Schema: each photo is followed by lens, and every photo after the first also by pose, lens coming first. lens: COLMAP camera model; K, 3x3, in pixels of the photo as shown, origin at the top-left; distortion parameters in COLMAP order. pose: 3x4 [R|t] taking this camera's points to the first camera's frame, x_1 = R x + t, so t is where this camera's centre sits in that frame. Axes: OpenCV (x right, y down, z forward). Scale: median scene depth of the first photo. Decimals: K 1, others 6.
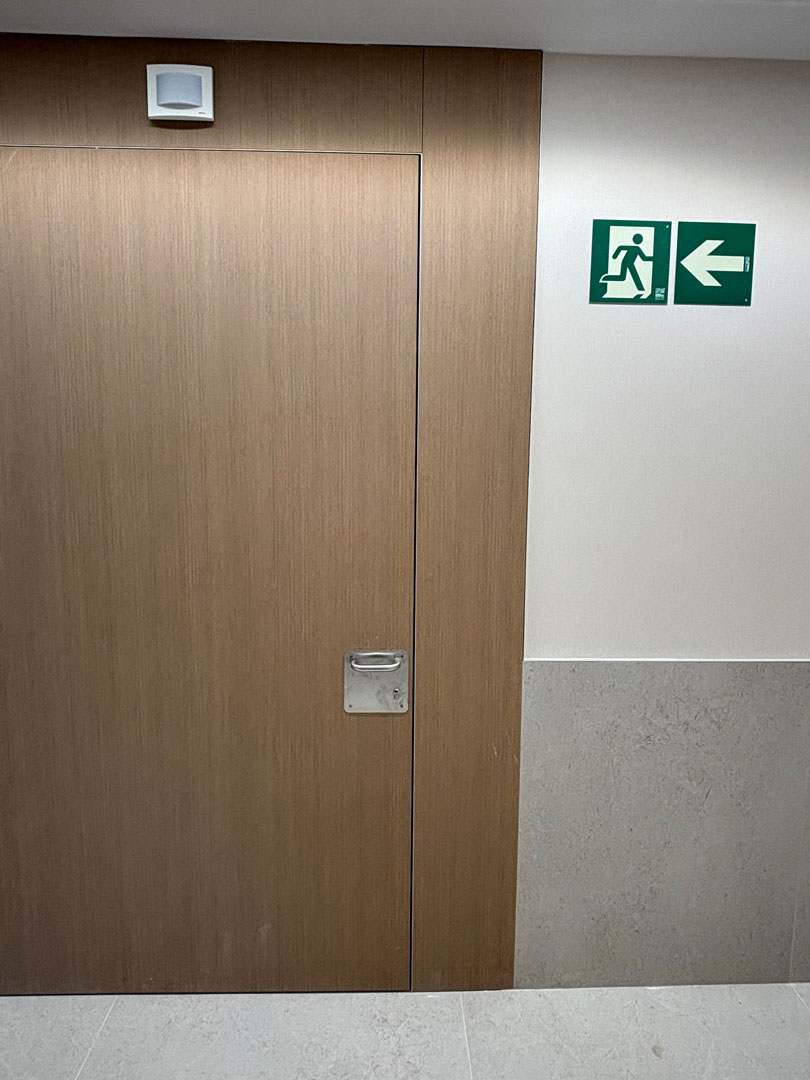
lens RADIAL K [[740.5, 0, 422.7], [0, 740.5, 524.0], [0, 0, 1]] dist [0.011118, -0.021909]
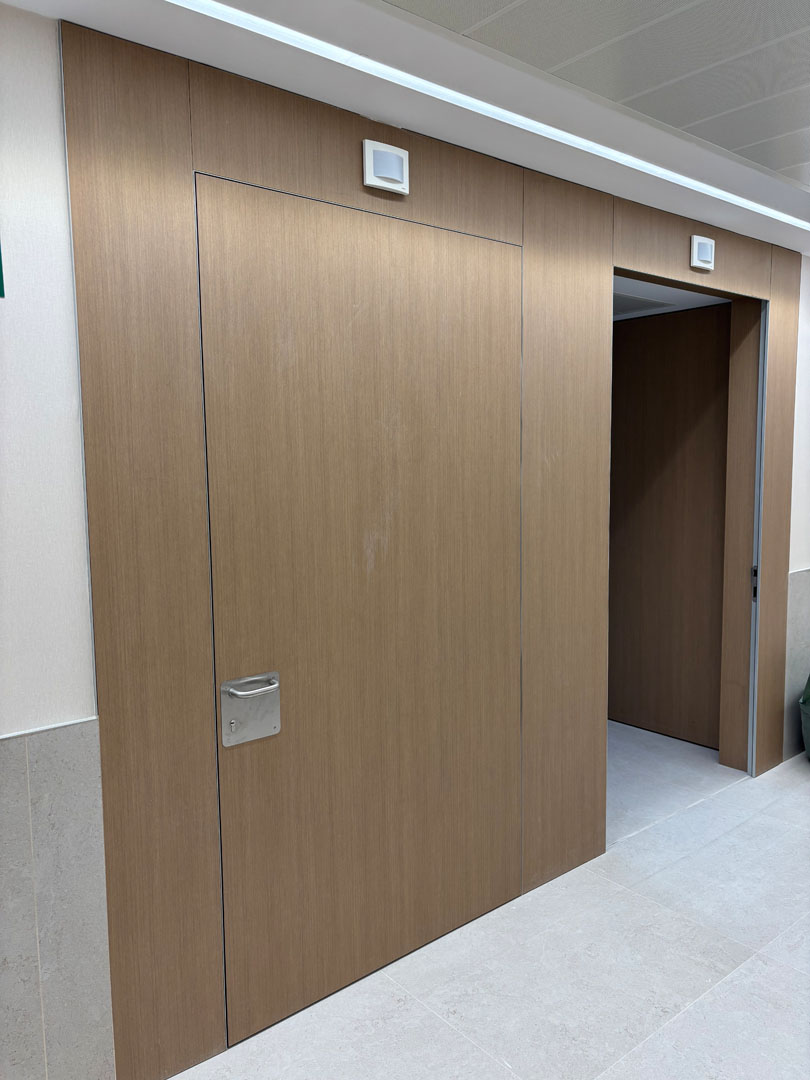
lens RADIAL K [[829.9, 0, 404.2], [0, 829.9, 537.3], [0, 0, 1]] dist [-0.003509, 0.029697]
pose [[0.791995, -0.088940, 0.604015, -1.073484], [0.101283, 0.994764, 0.013672, -0.016705], [-0.602068, 0.050348, 0.796855, -0.028914]]
